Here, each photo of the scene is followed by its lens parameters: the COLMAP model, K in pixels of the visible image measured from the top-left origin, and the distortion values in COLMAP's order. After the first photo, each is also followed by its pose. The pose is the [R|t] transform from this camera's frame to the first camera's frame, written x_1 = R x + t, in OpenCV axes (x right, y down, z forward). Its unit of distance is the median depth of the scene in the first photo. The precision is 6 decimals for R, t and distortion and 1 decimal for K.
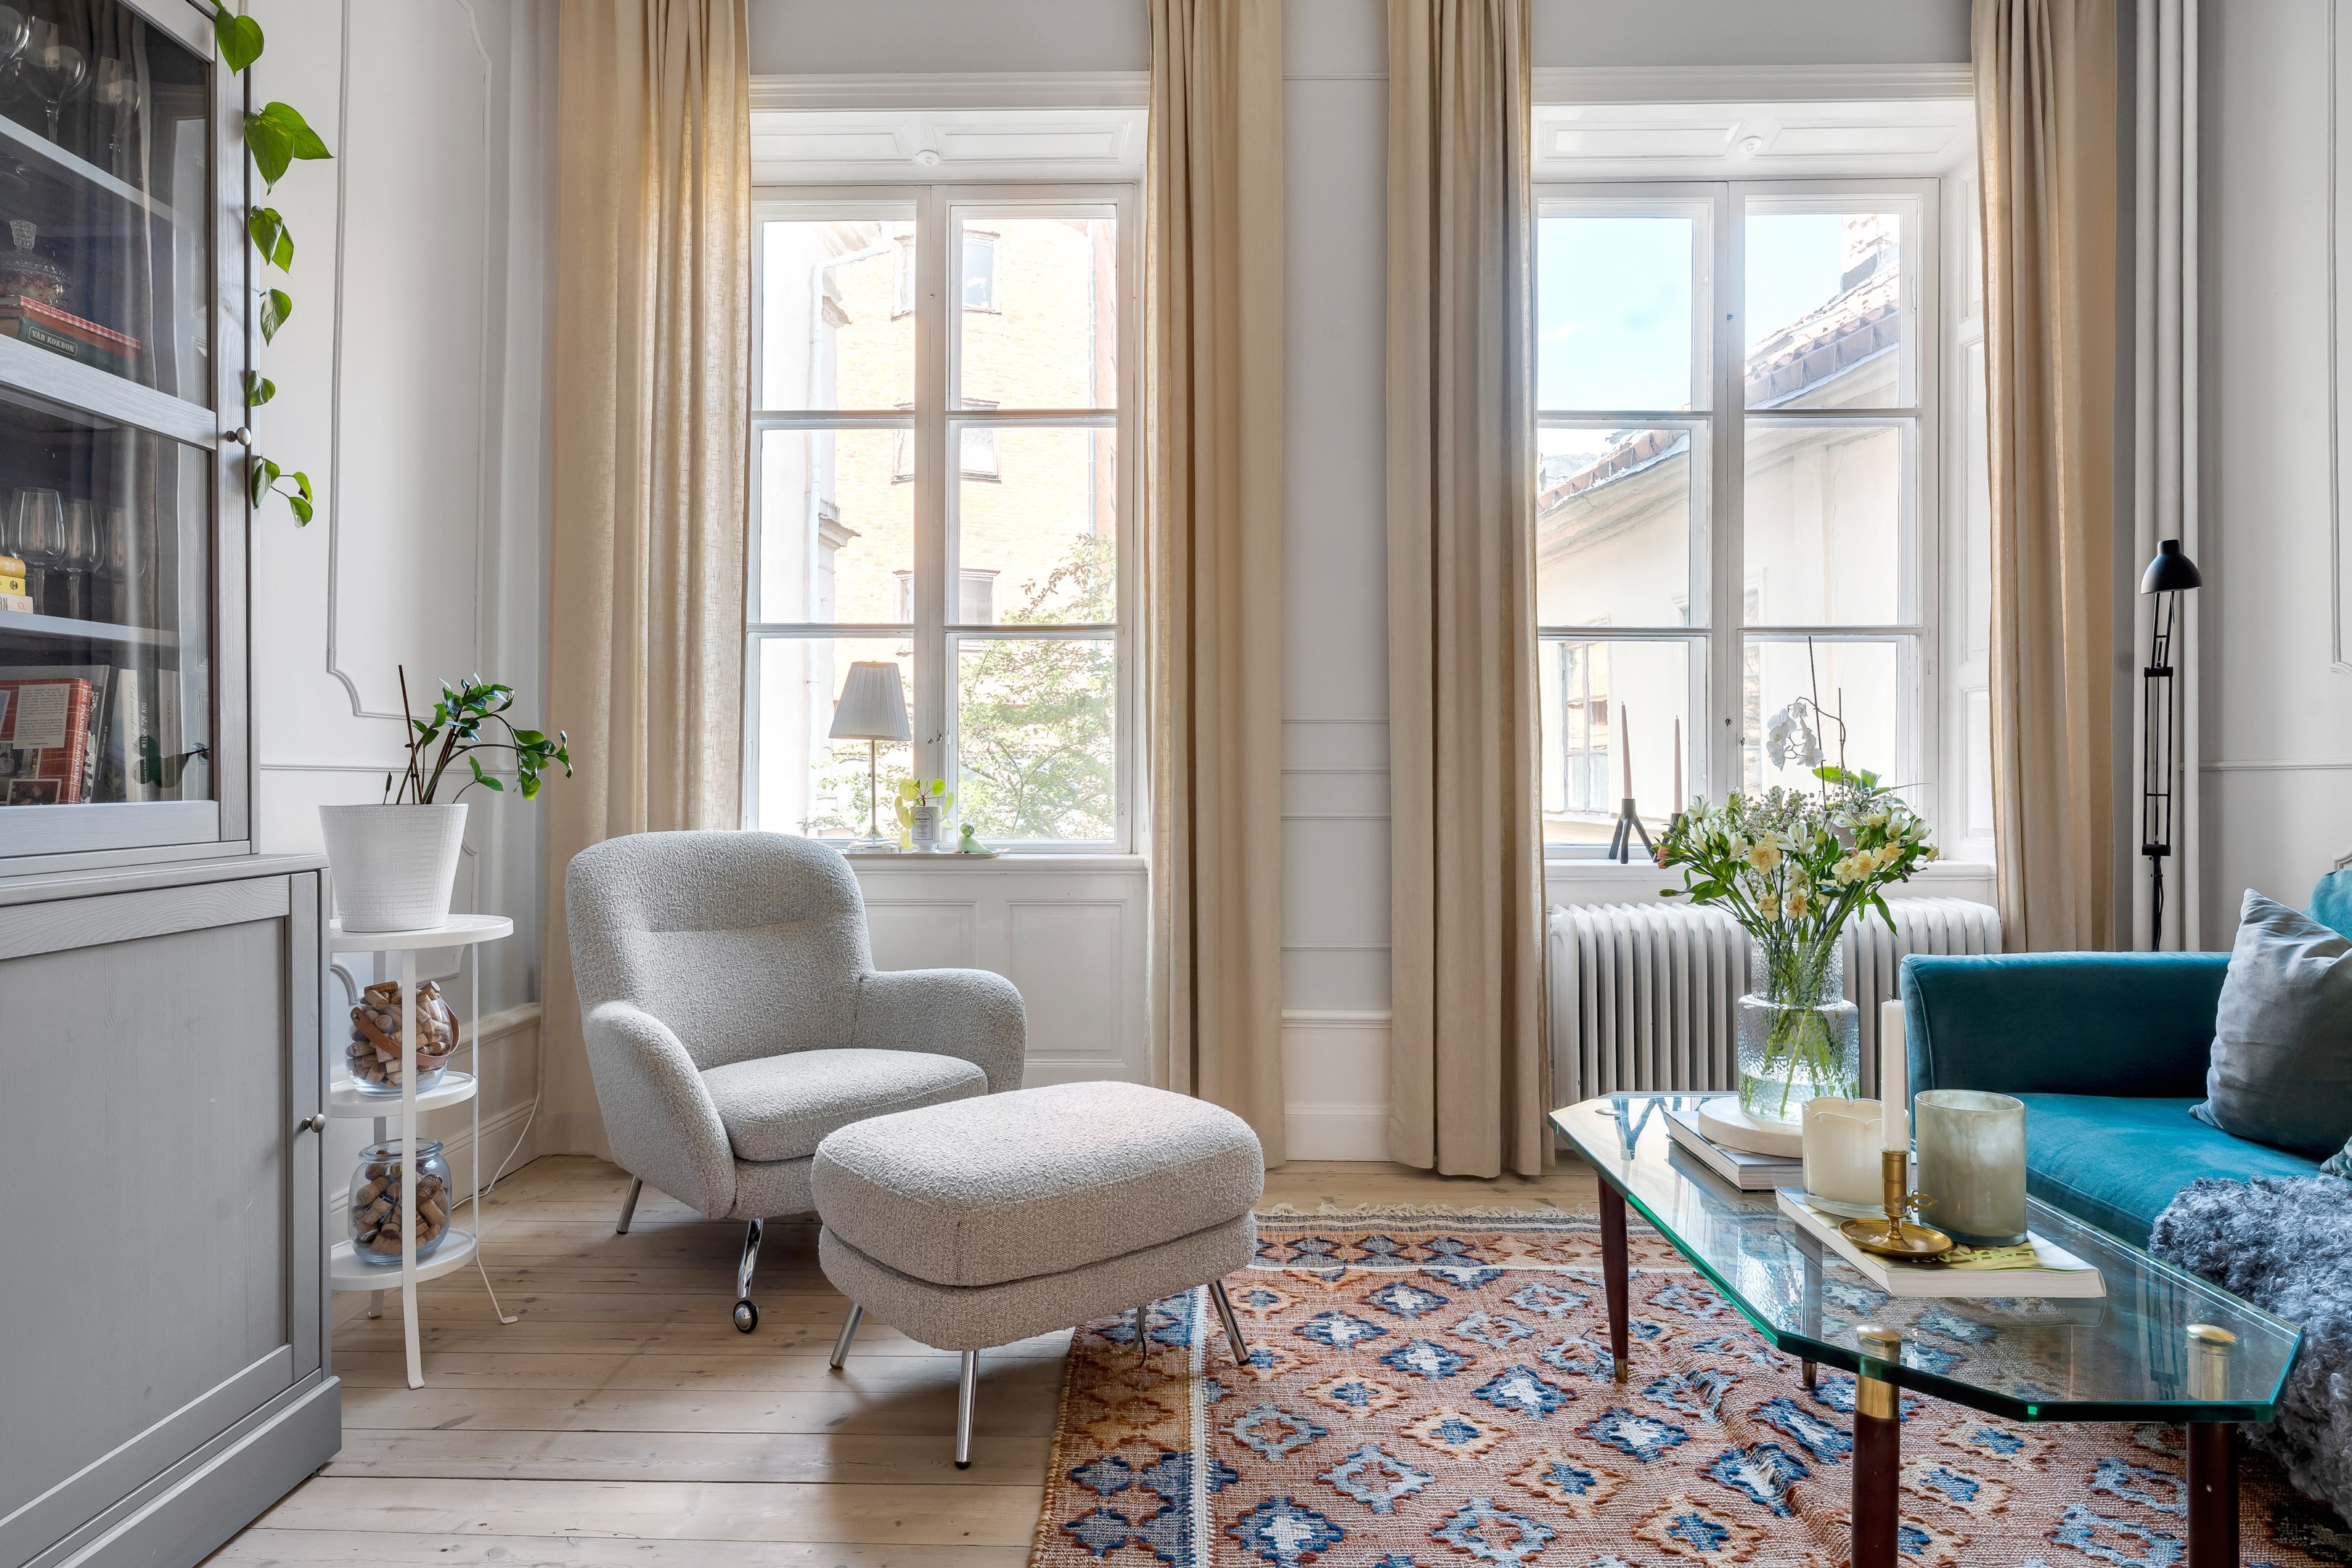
lens RADIAL K [[1355.6, 0, 1182.9], [0, 1355.6, 770.5], [0, 0, 1]] dist [0.000299, 0.000597]
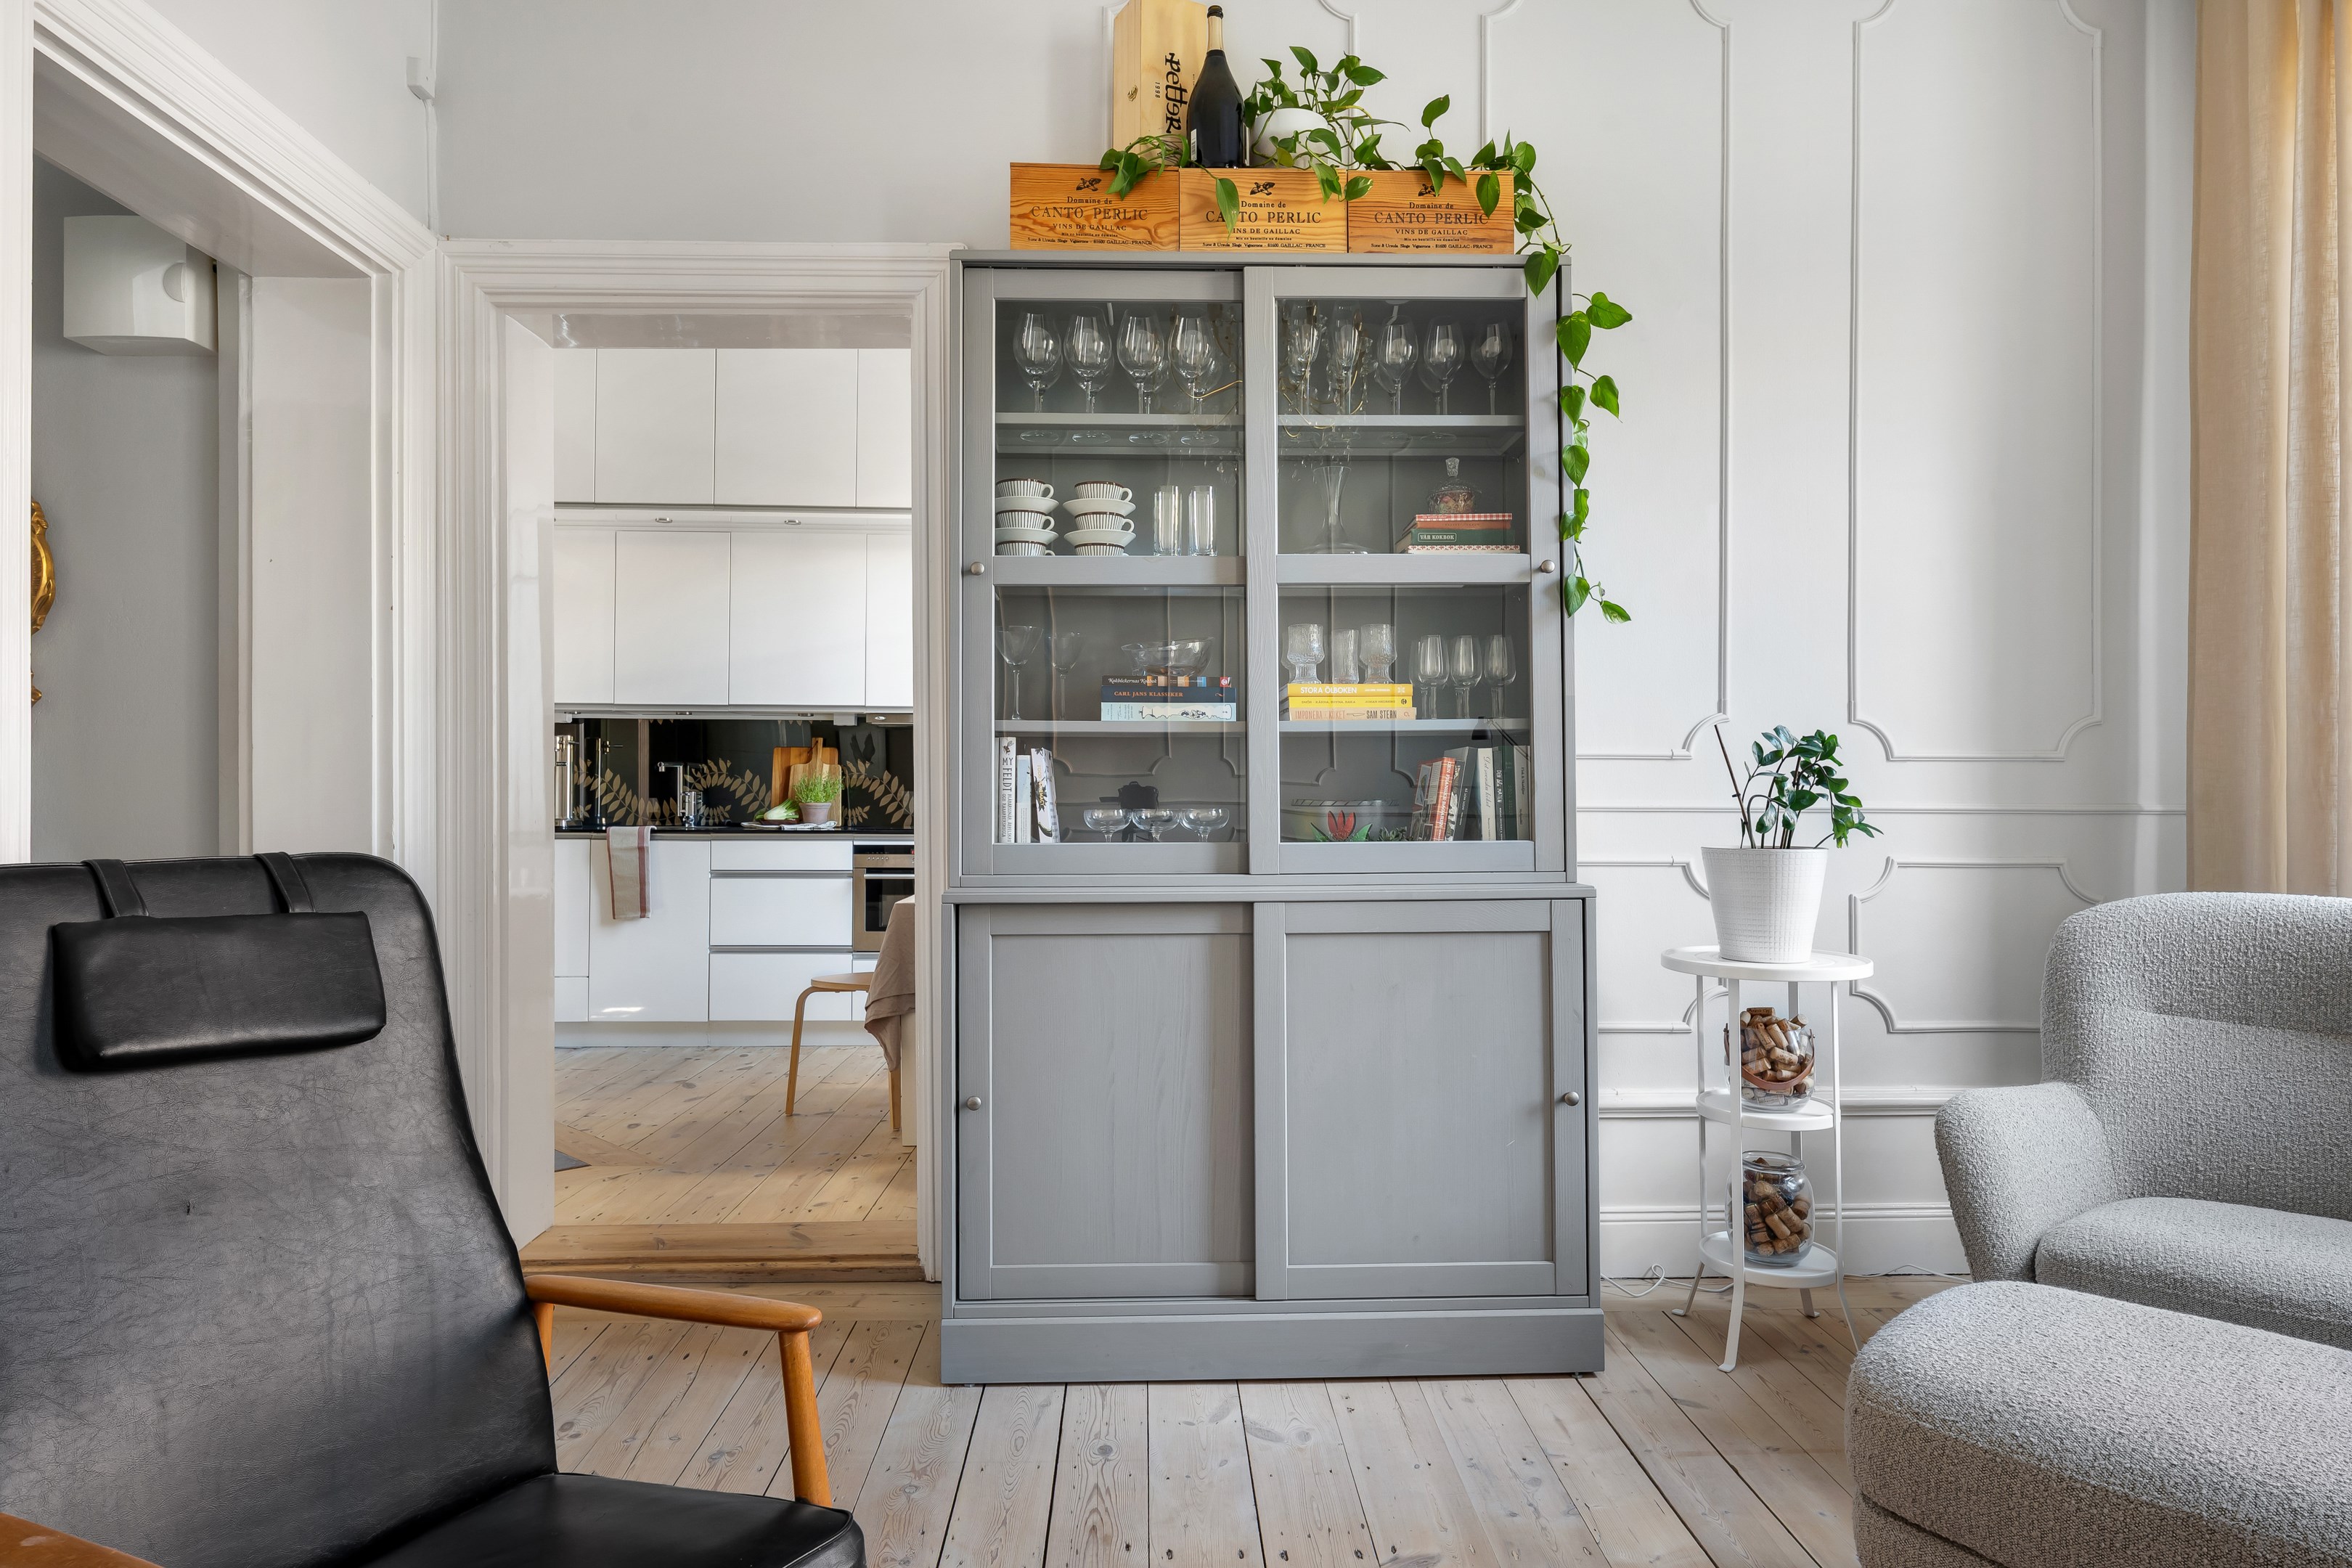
lens RADIAL K [[1355.6, 0, 1176.3], [0, 1355.6, 774.8], [0, 0, 1]] dist [0.000299, 0.000597]
pose [[0.051399, -0.012073, -0.998605, 0.526253], [0.007536, 0.999903, -0.011700, -0.026320], [0.998650, -0.006924, 0.051485, 0.490024]]
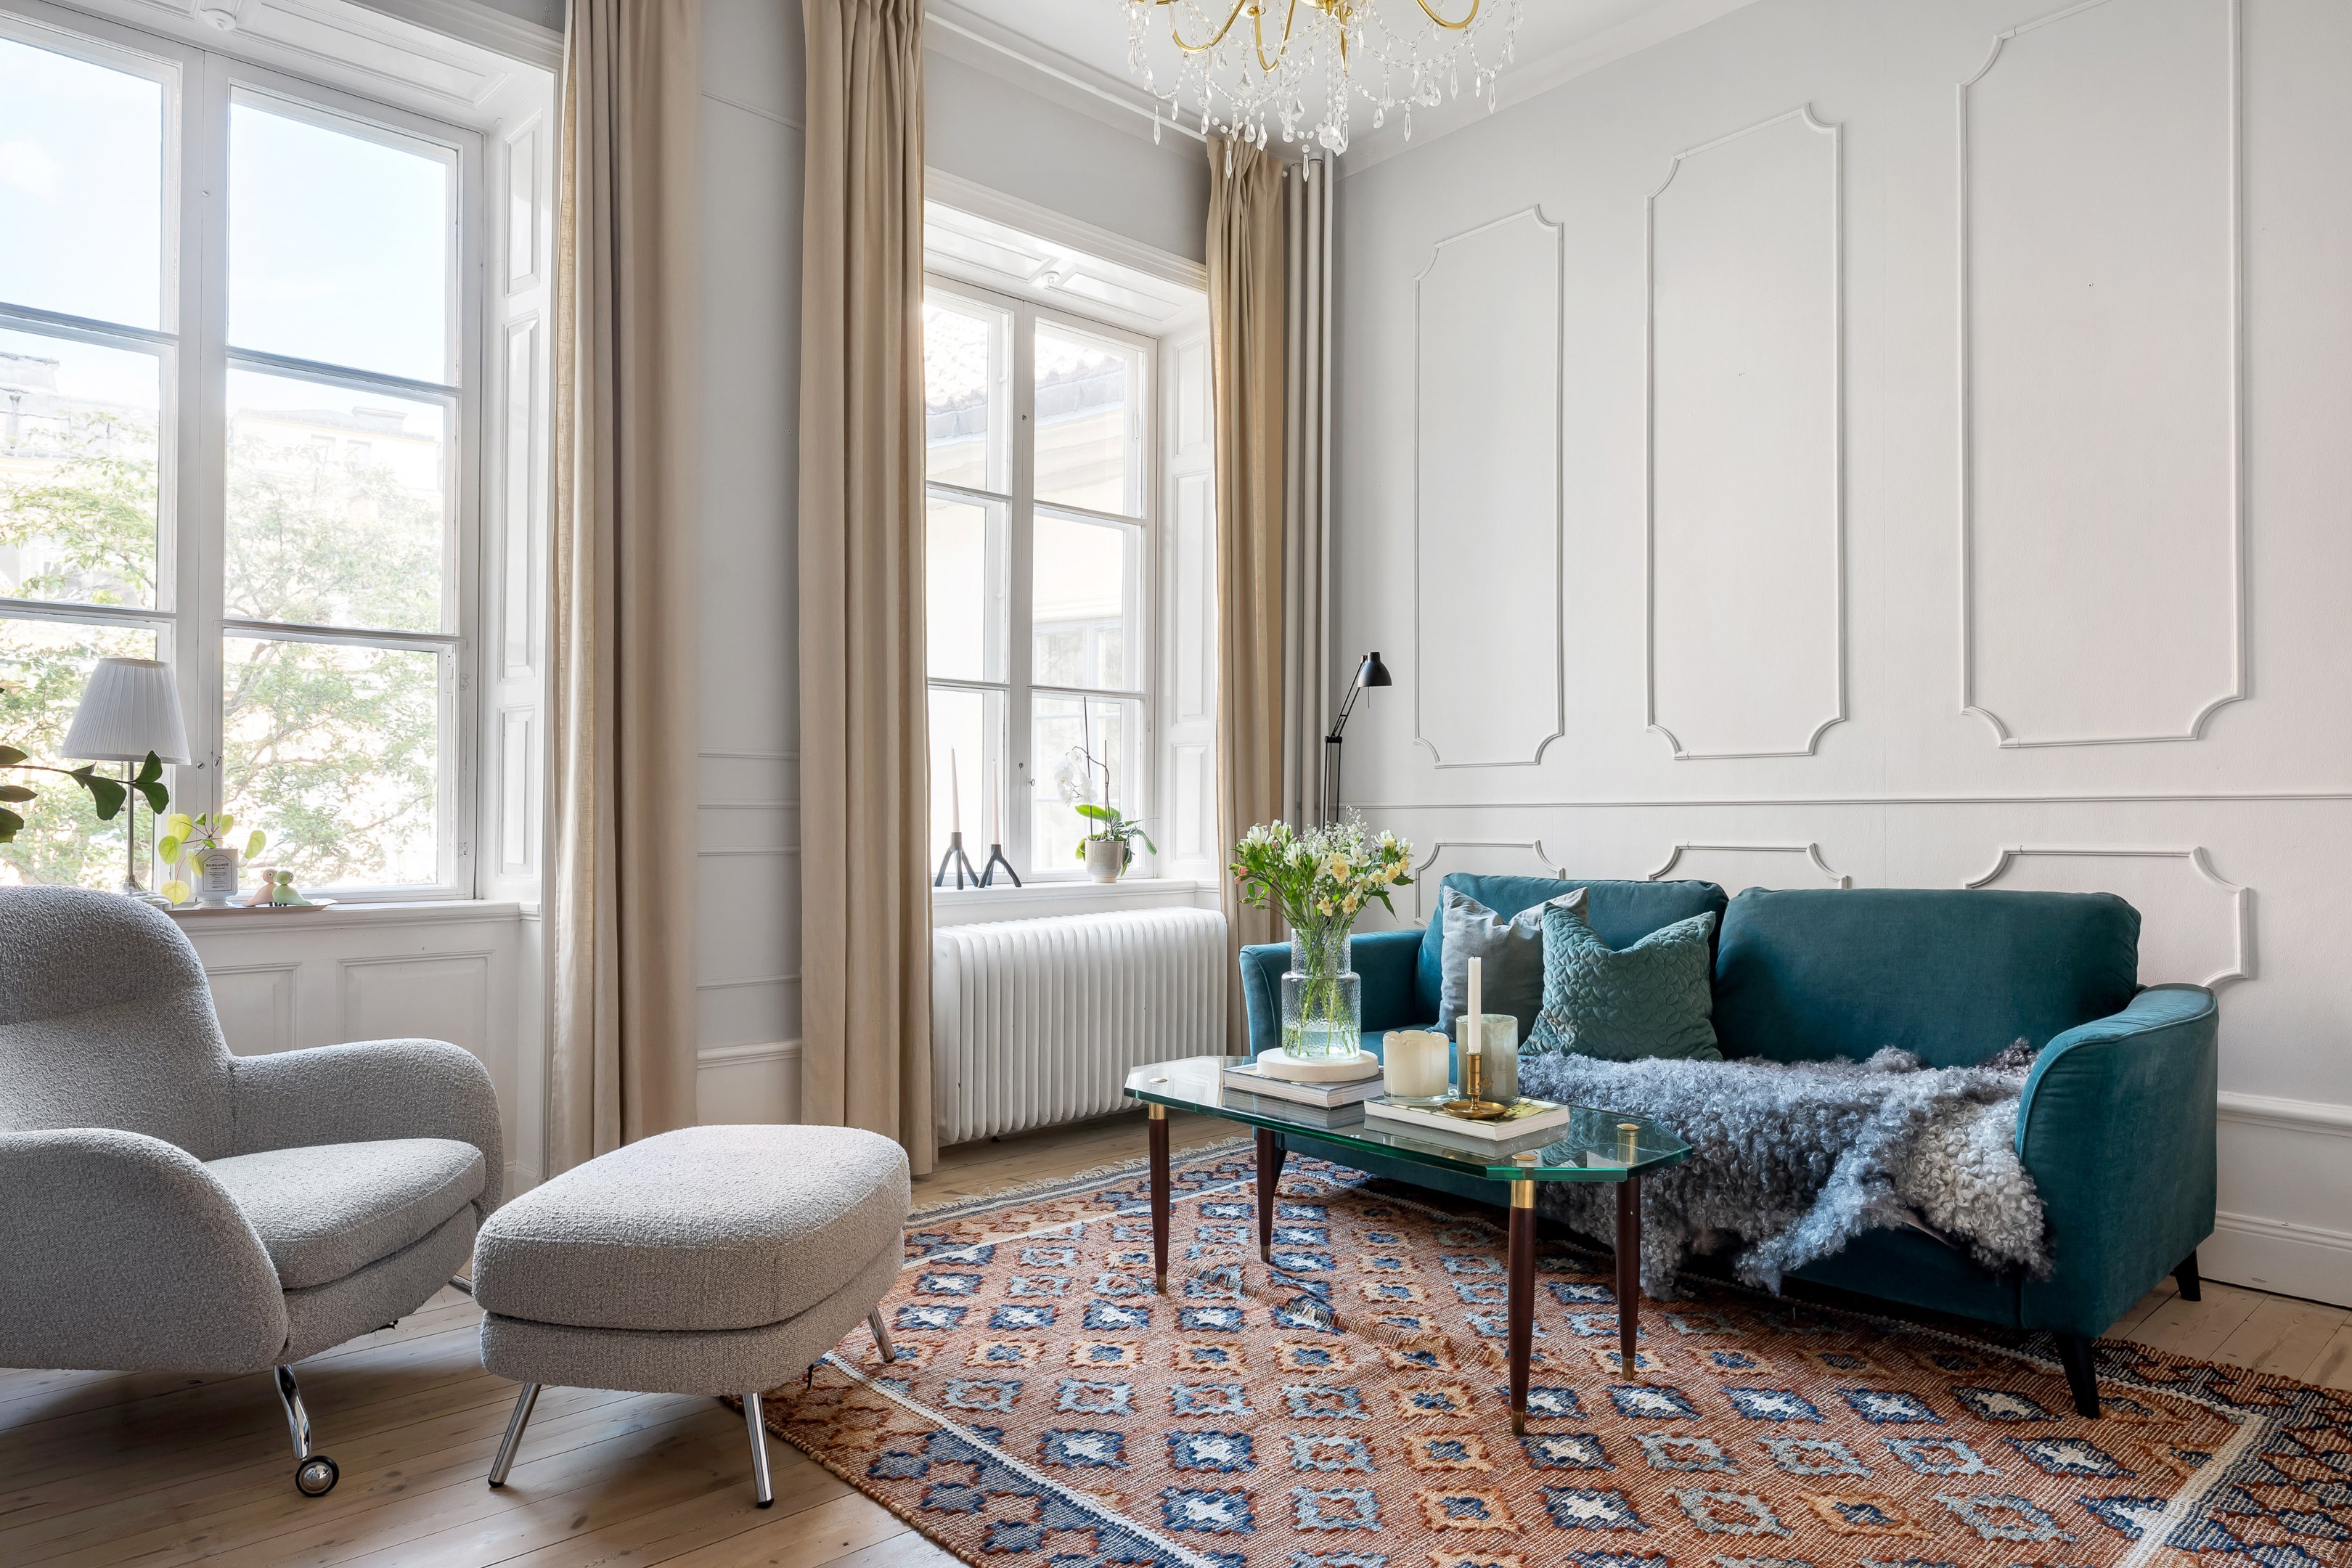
lens RADIAL K [[1429.8, 0, 1171.7], [0, 1429.8, 814.6], [0, 0, 1]] dist [0.002067, -0.001168]
pose [[0.724840, 0.000830, 0.688916, -0.587624], [-0.005285, 0.999977, 0.004356, 0.000711], [-0.688897, -0.006798, 0.724828, 0.033754]]
